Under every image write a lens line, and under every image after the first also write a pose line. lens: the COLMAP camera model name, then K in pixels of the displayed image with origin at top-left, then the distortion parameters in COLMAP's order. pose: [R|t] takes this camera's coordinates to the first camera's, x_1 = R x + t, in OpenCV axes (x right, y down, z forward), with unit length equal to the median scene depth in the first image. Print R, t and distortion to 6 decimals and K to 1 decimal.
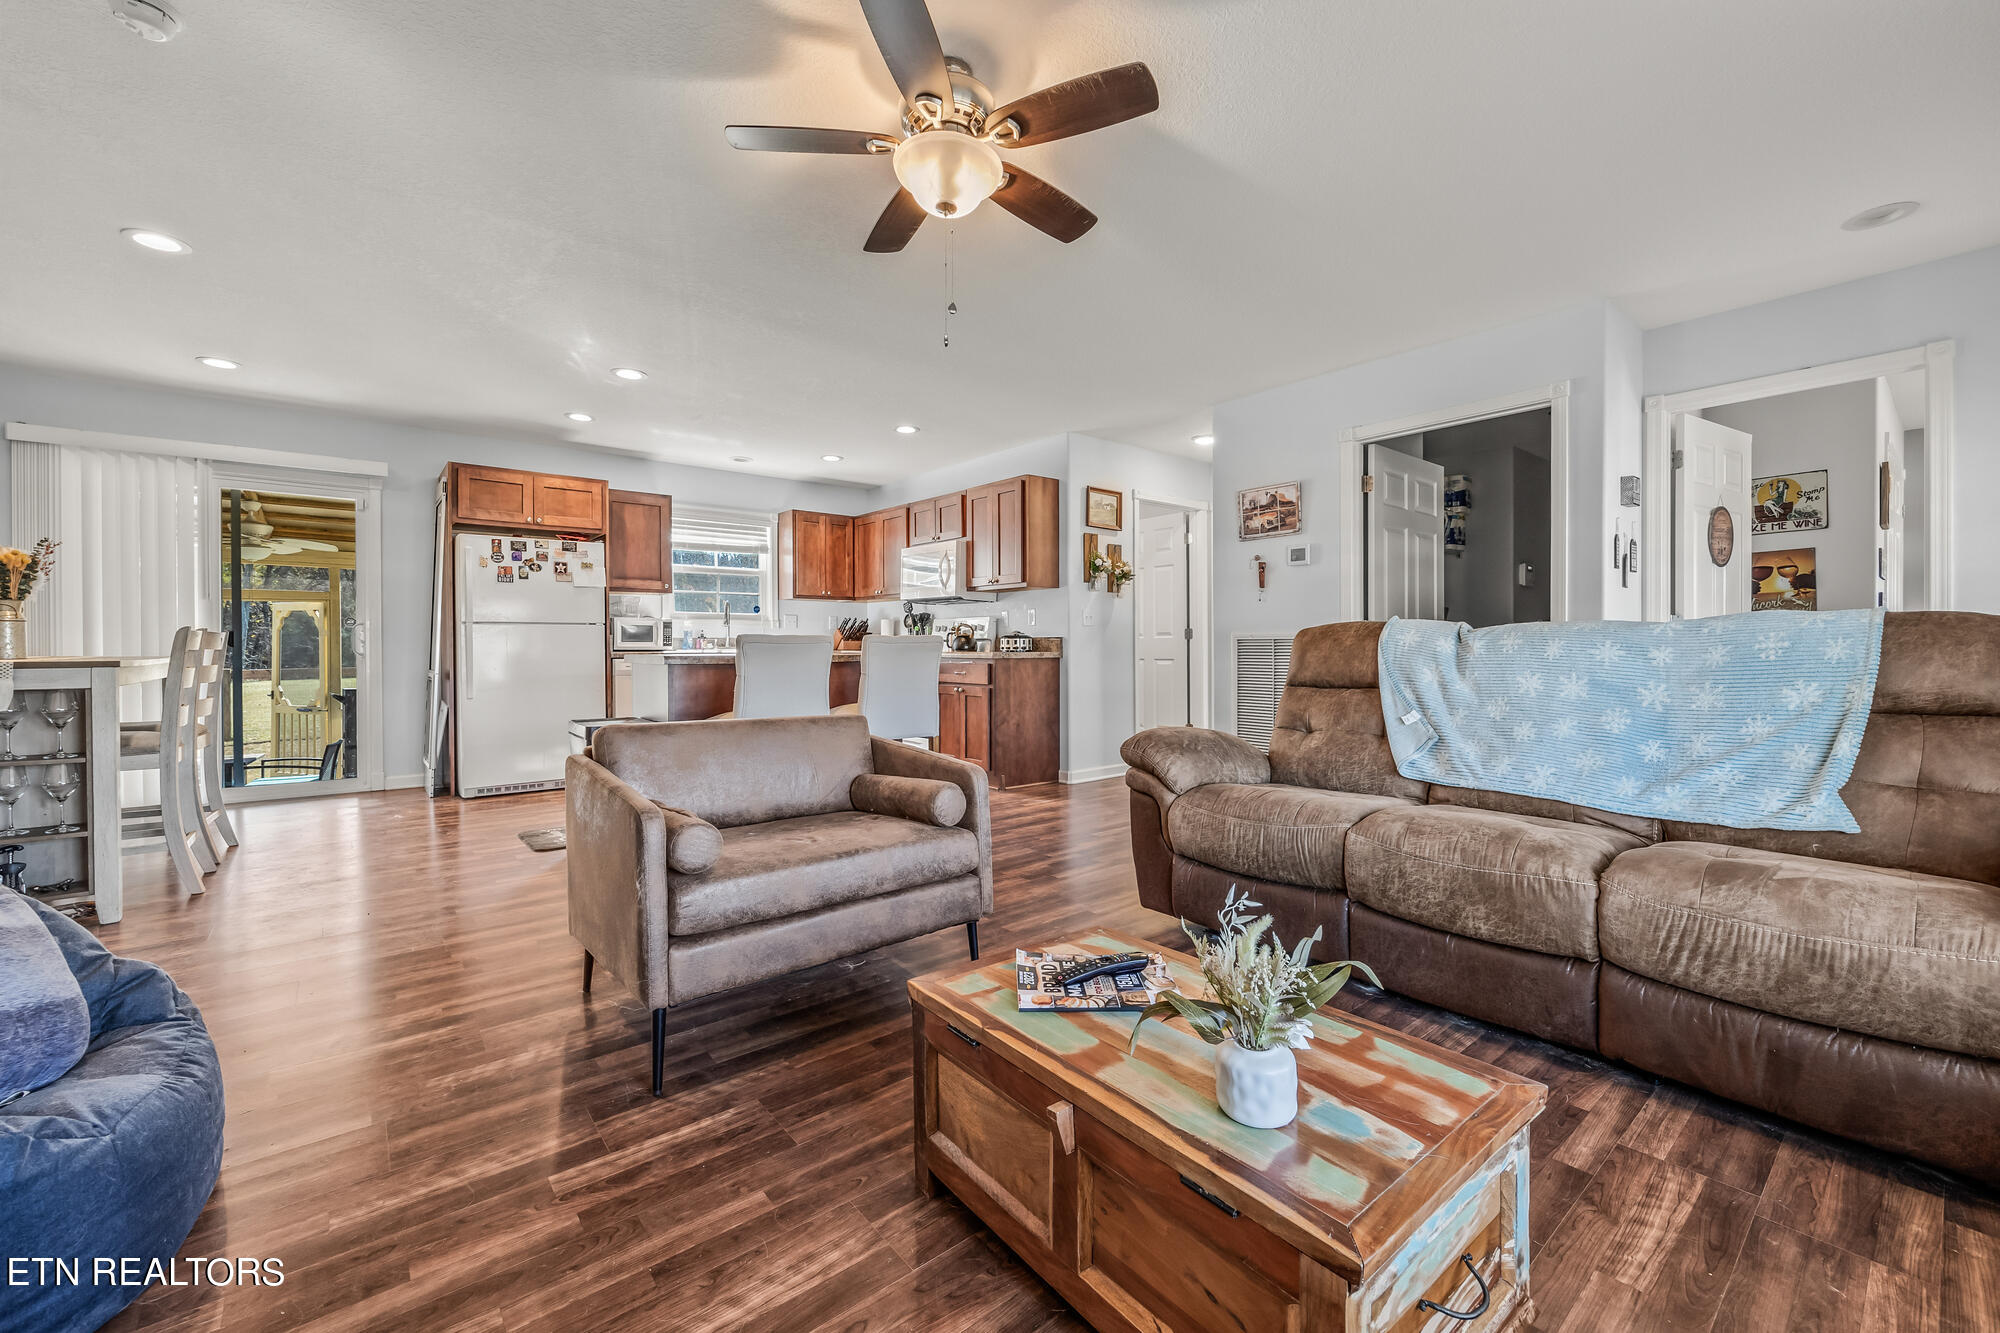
lens RADIAL K [[790.9, 0, 999.3], [0, 790.9, 653.9], [0, 0, 1]] dist [-0.002925, 0.000252]
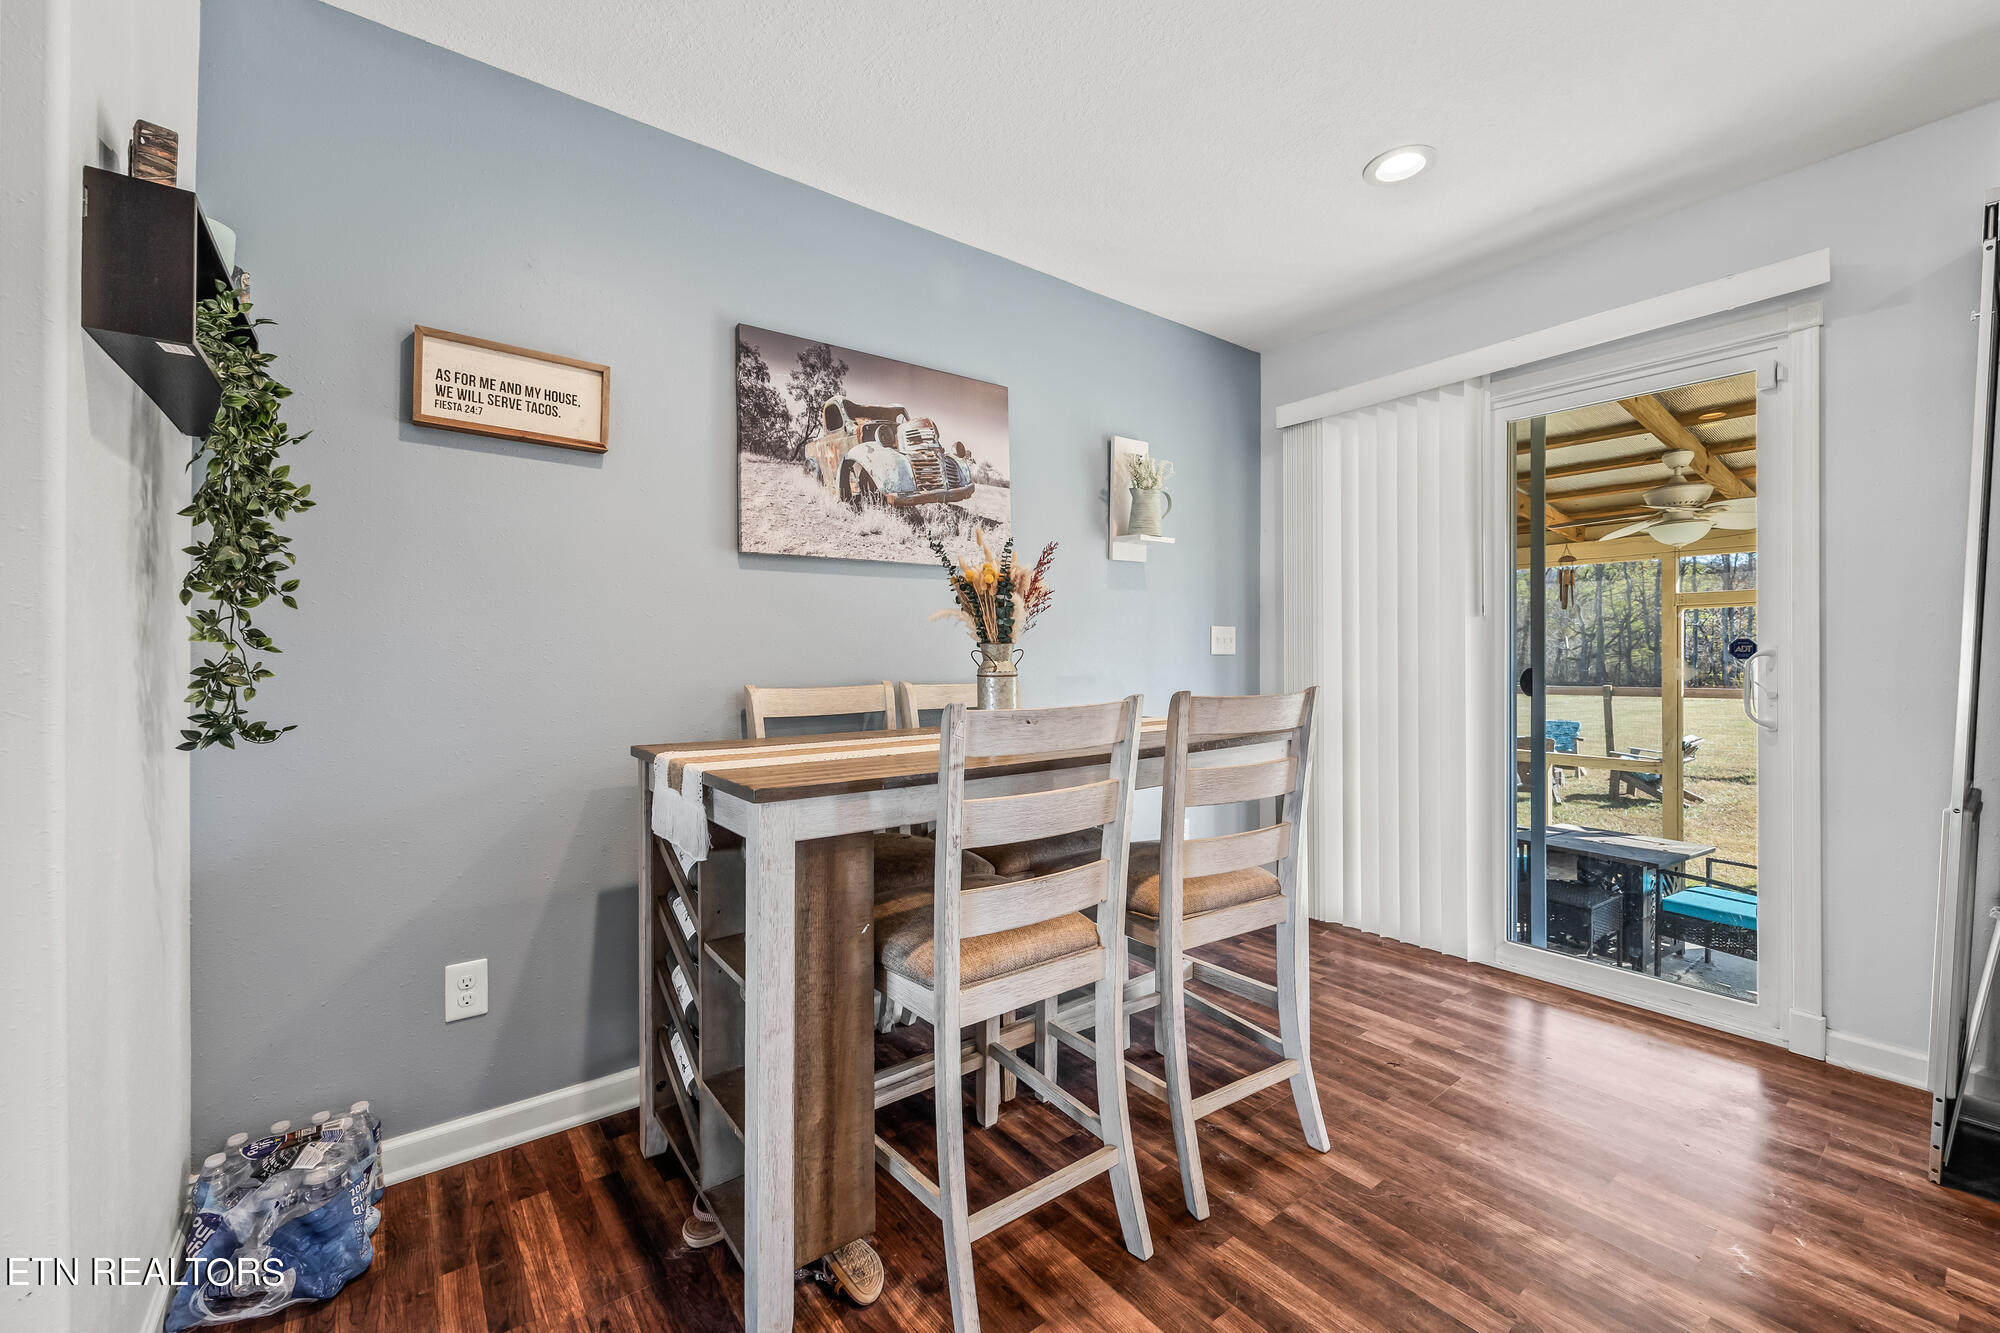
lens RADIAL K [[790.9, 0, 993.1], [0, 790.9, 655.0], [0, 0, 1]] dist [-0.002925, 0.000252]
pose [[-0.043850, 0.001965, -0.999036, -0.343459], [-0.007668, 0.999968, 0.002303, -0.034314], [0.999009, 0.007762, -0.043834, 0.566435]]
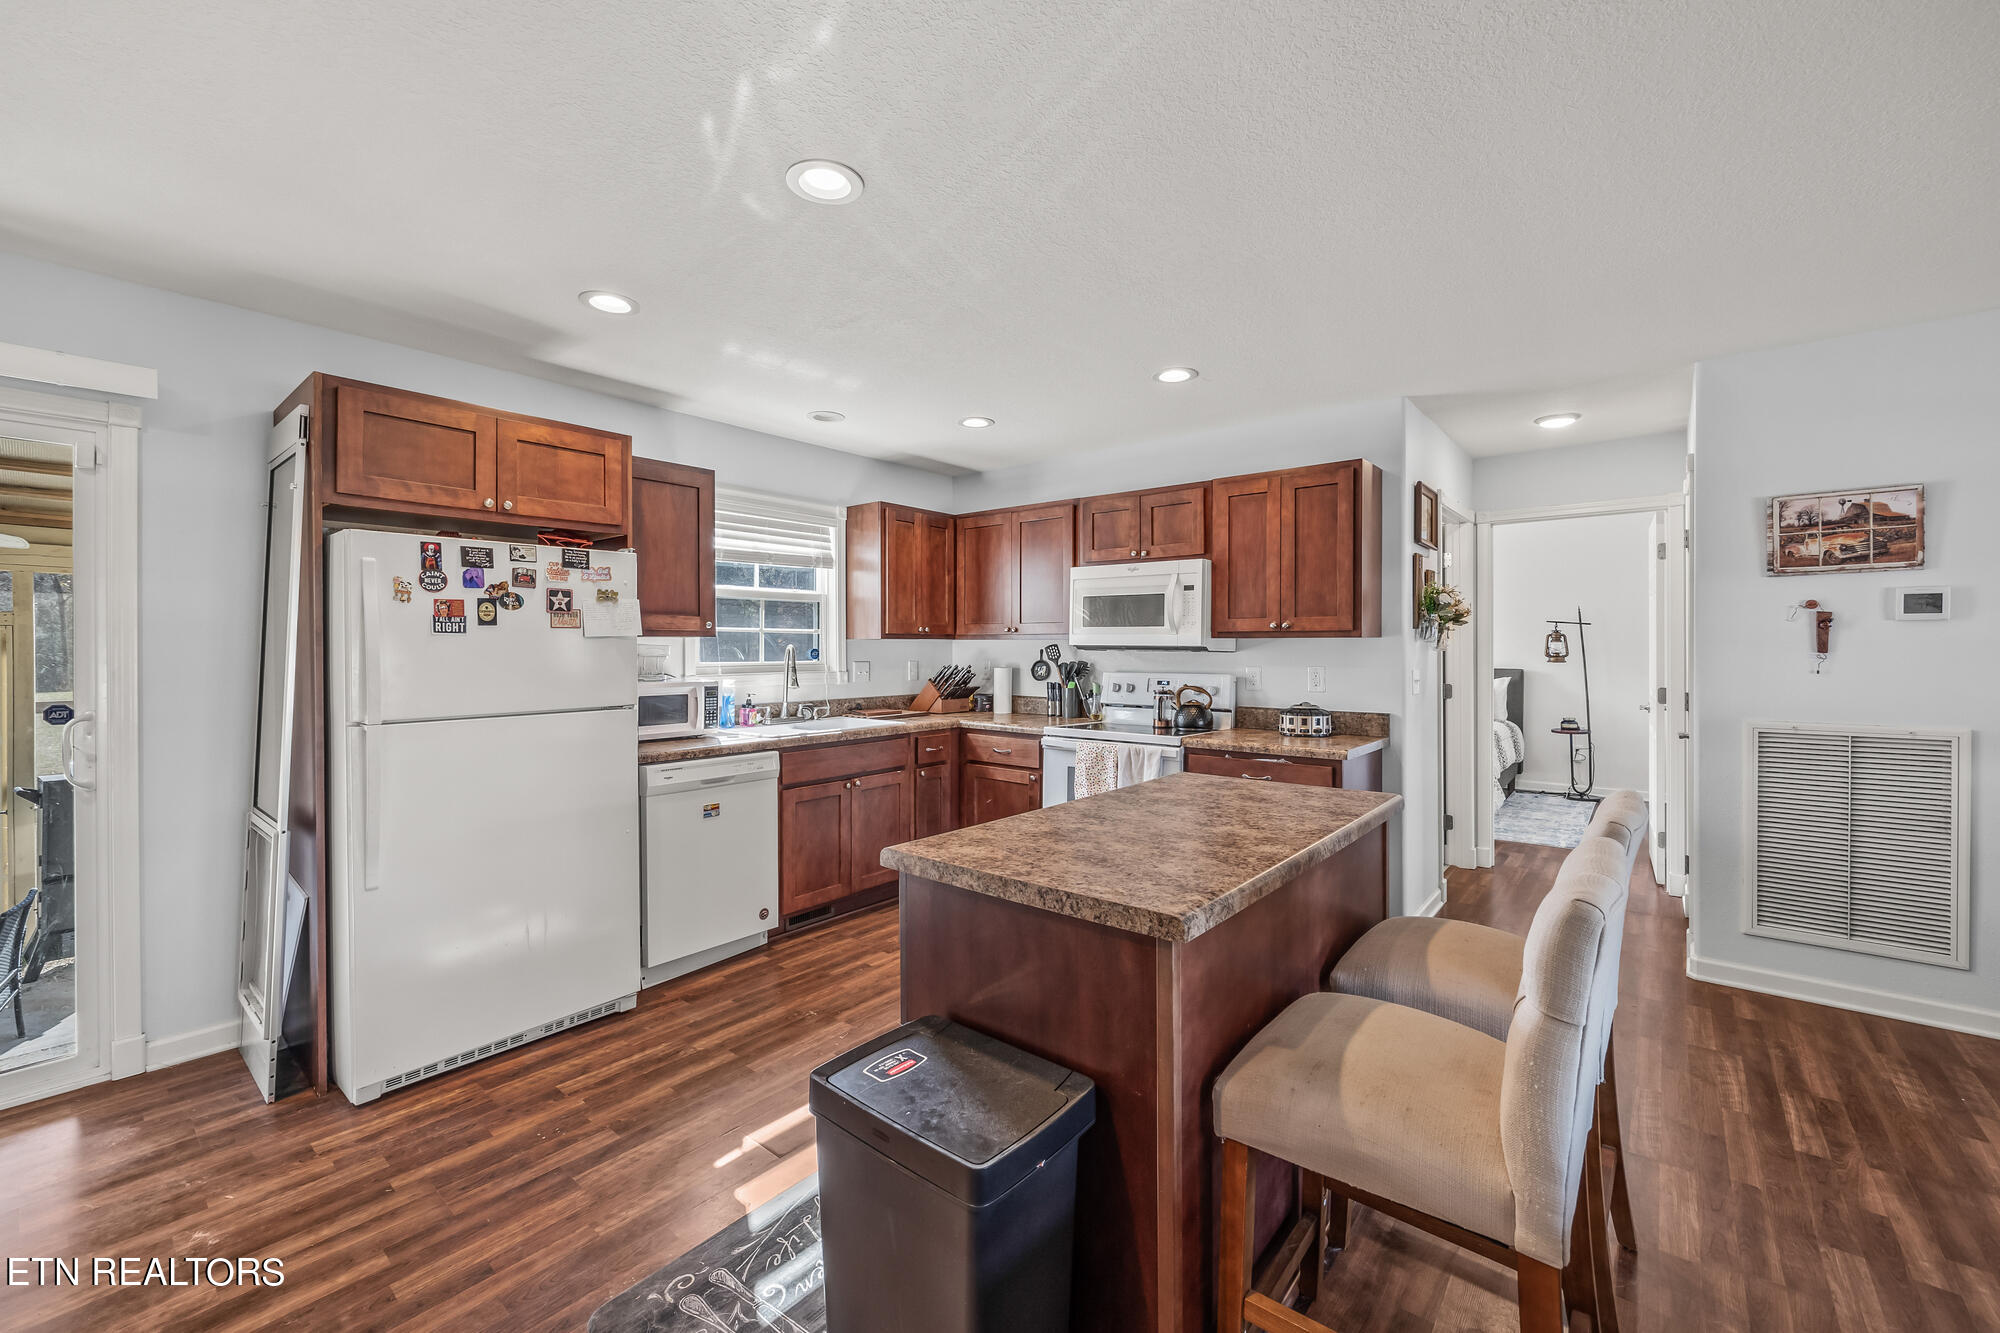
lens RADIAL K [[790.9, 0, 1005.4], [0, 790.9, 651.1], [0, 0, 1]] dist [-0.002925, 0.000252]
pose [[0.982624, -0.000779, 0.185606, -0.354125], [0.001968, 0.999979, -0.006220, -0.070033], [-0.185597, 0.006477, 0.982605, 0.432661]]
